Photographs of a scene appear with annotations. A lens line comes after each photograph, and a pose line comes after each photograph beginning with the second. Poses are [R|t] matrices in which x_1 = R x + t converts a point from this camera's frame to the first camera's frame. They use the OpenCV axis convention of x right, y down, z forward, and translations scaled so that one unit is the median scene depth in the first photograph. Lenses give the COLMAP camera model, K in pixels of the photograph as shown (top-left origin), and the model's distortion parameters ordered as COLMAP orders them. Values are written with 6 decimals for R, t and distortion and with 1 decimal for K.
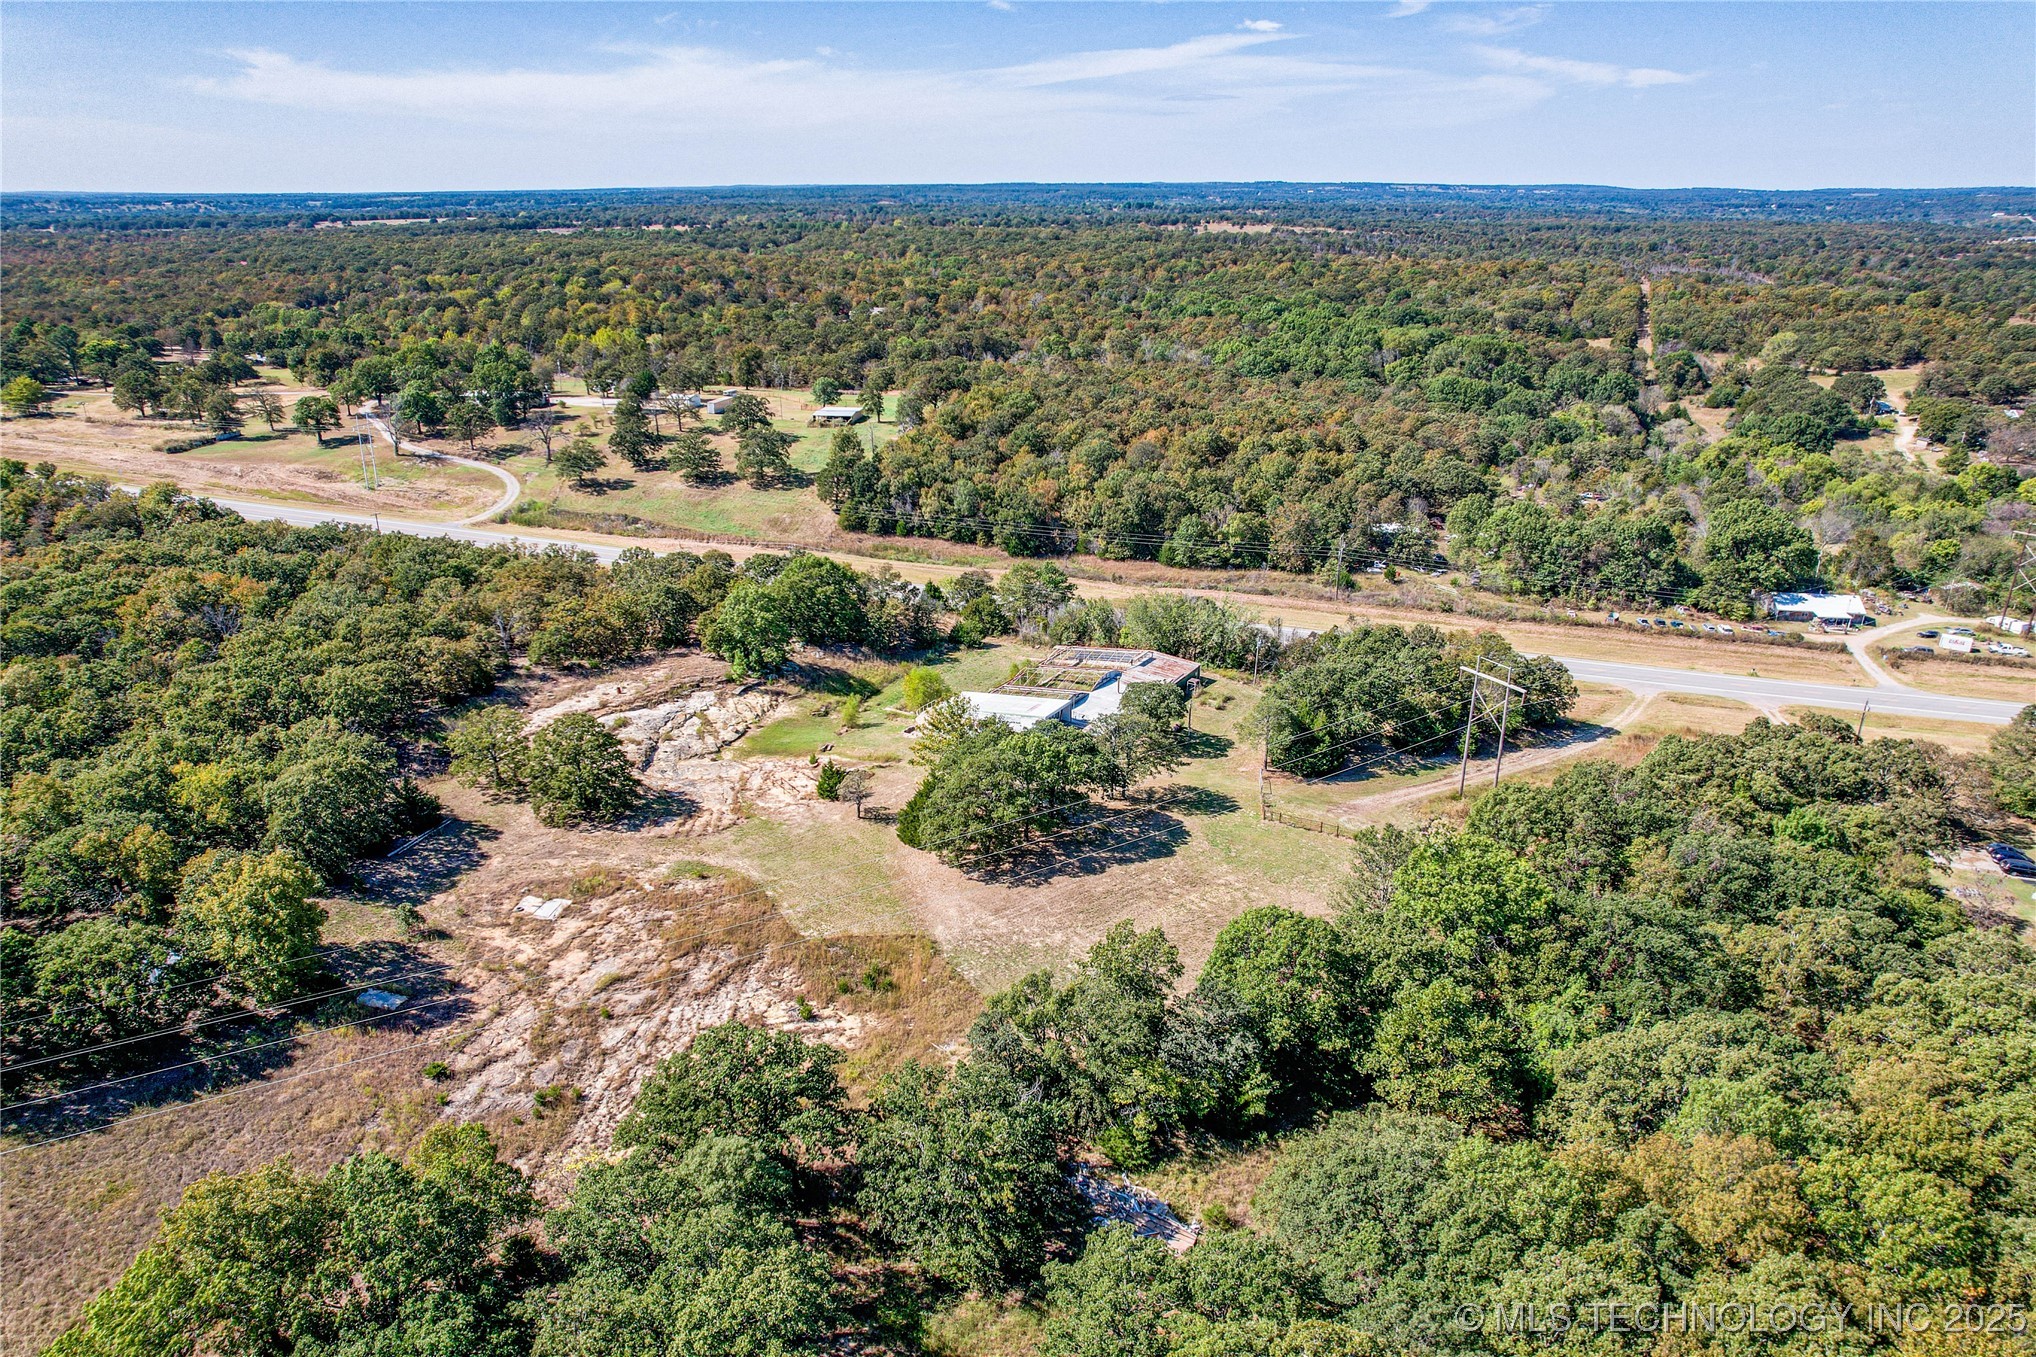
lens RADIAL K [[1333.5, 0, 1013.8], [0, 1333.5, 678.5], [0, 0, 1]] dist [-0.046439, 0.035444]
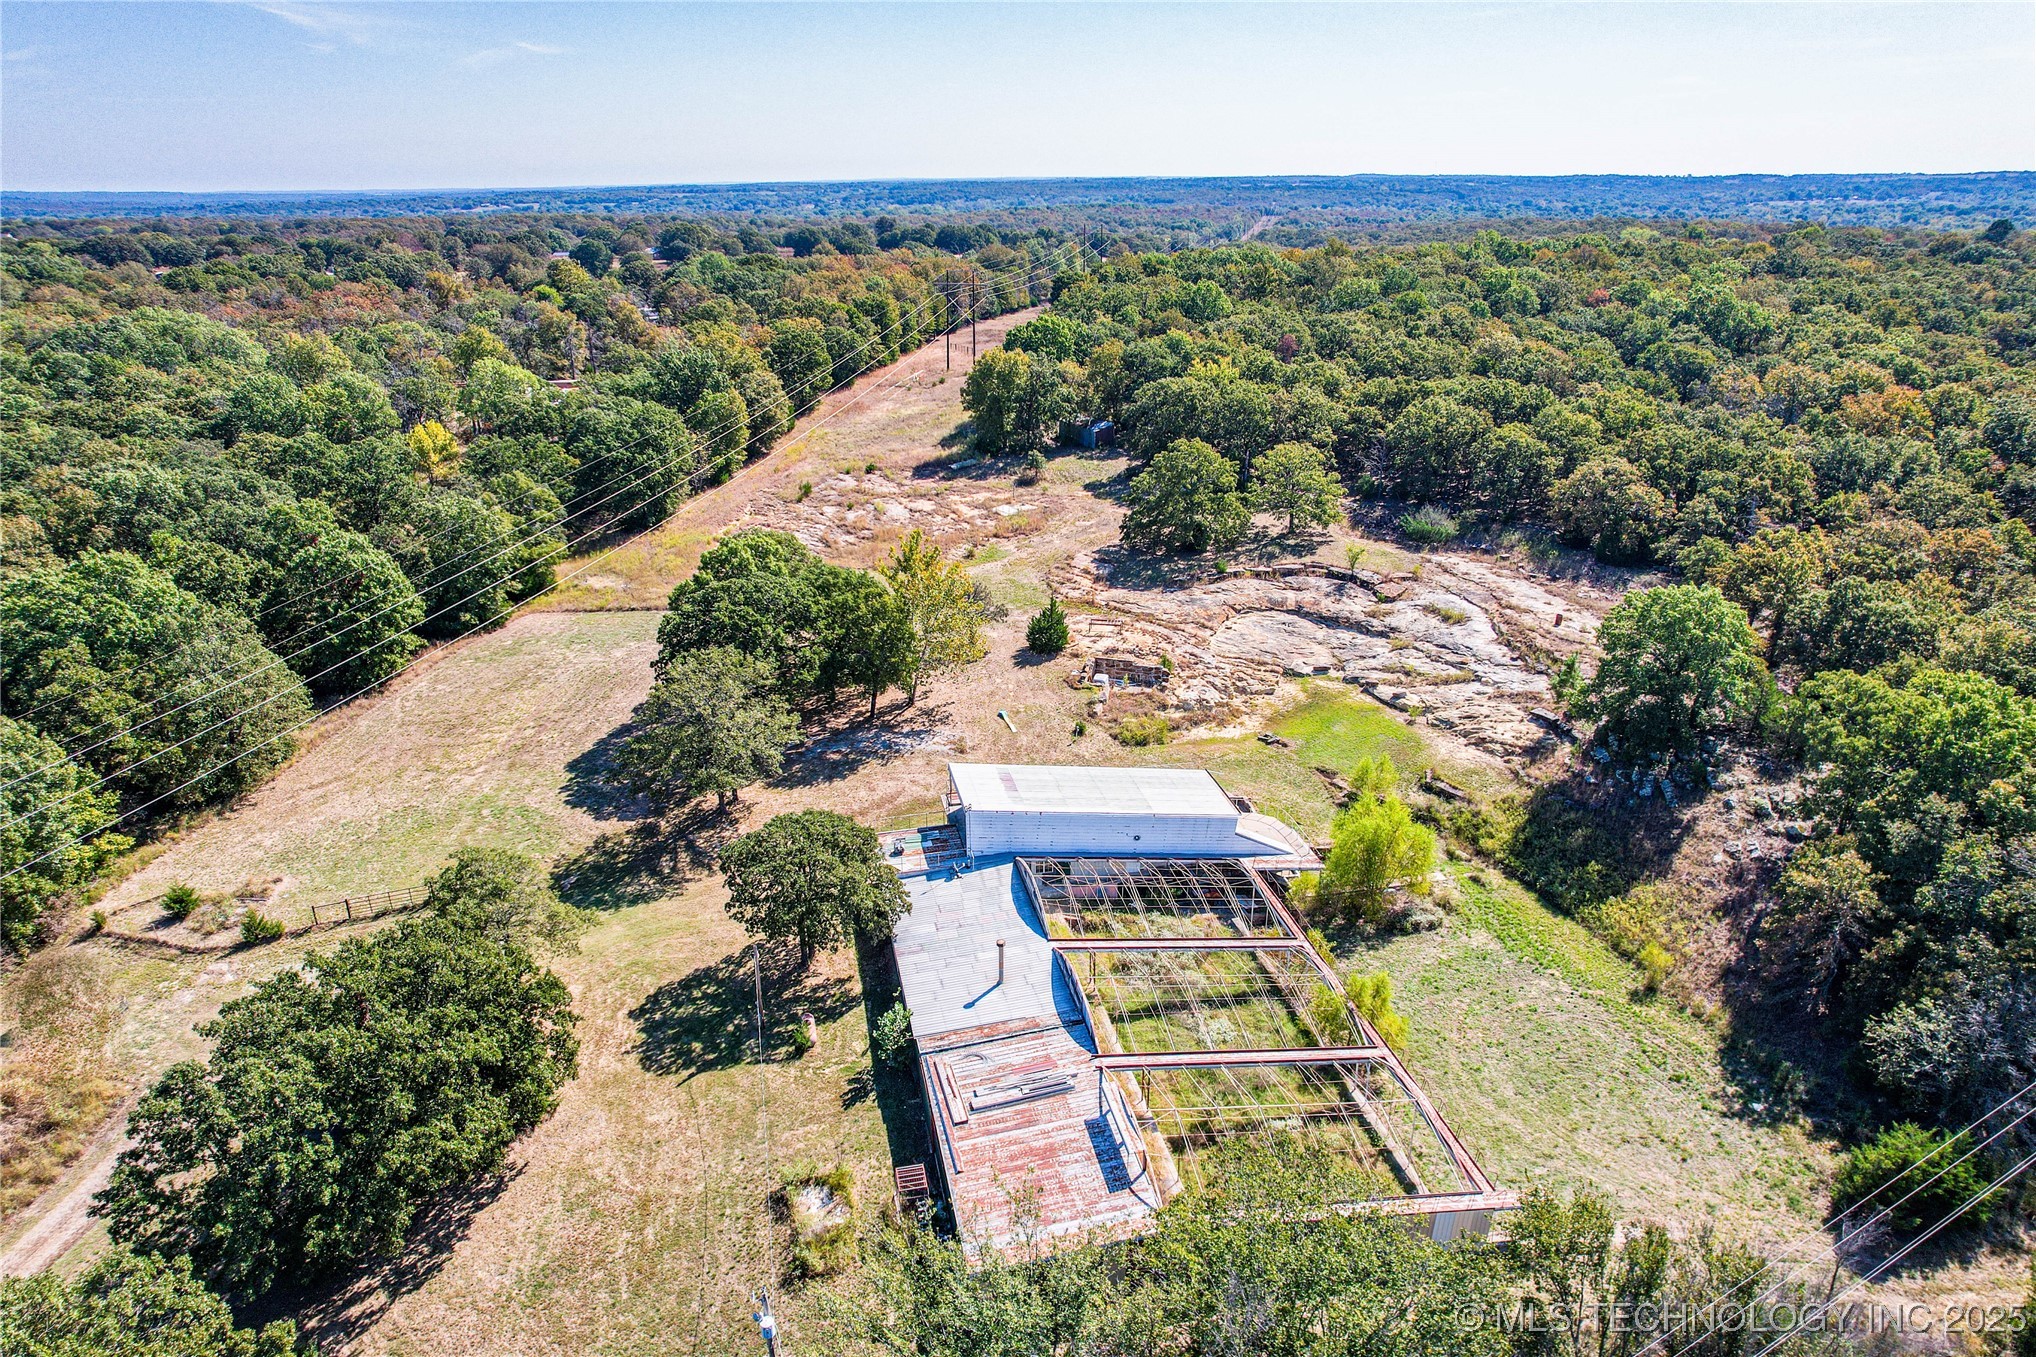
lens RADIAL K [[1333.5, 0, 1013.8], [0, 1333.5, 678.5], [0, 0, 1]] dist [-0.046439, 0.035444]
pose [[-0.735771, 0.241045, -0.632881, 0.186621], [-0.240297, 0.780787, 0.576740, -0.170658], [0.633166, 0.576427, -0.516558, 0.751306]]
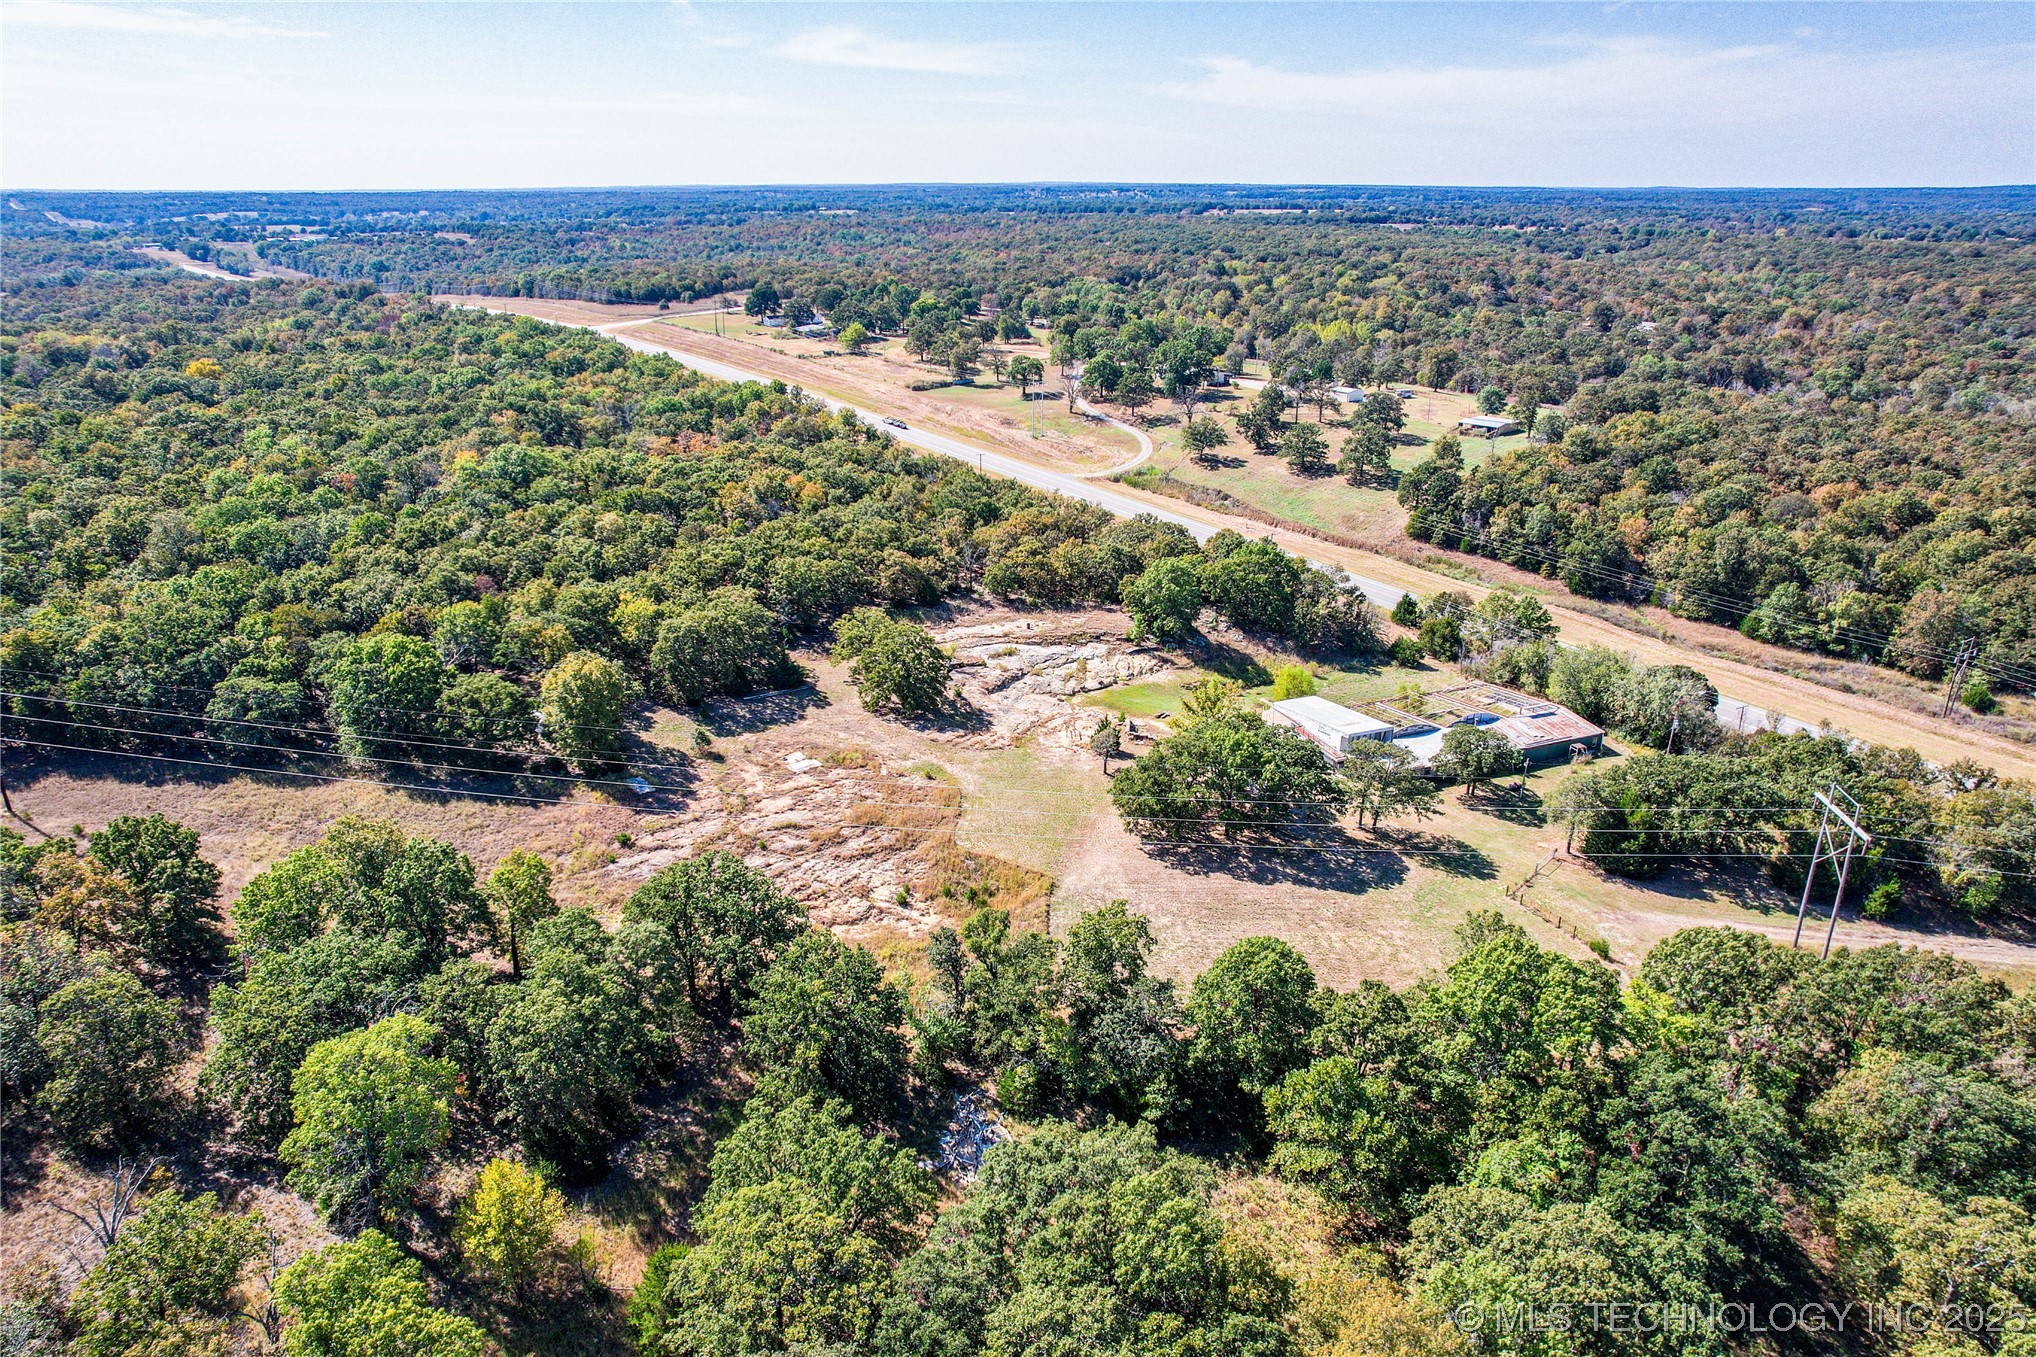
lens RADIAL K [[1333.5, 0, 1013.8], [0, 1333.5, 678.5], [0, 0, 1]] dist [-0.046439, 0.035444]
pose [[0.797593, 0.217450, -0.562637, 0.219569], [-0.215840, 0.973886, 0.070417, -0.015967], [0.563257, 0.065275, 0.823700, 0.034700]]
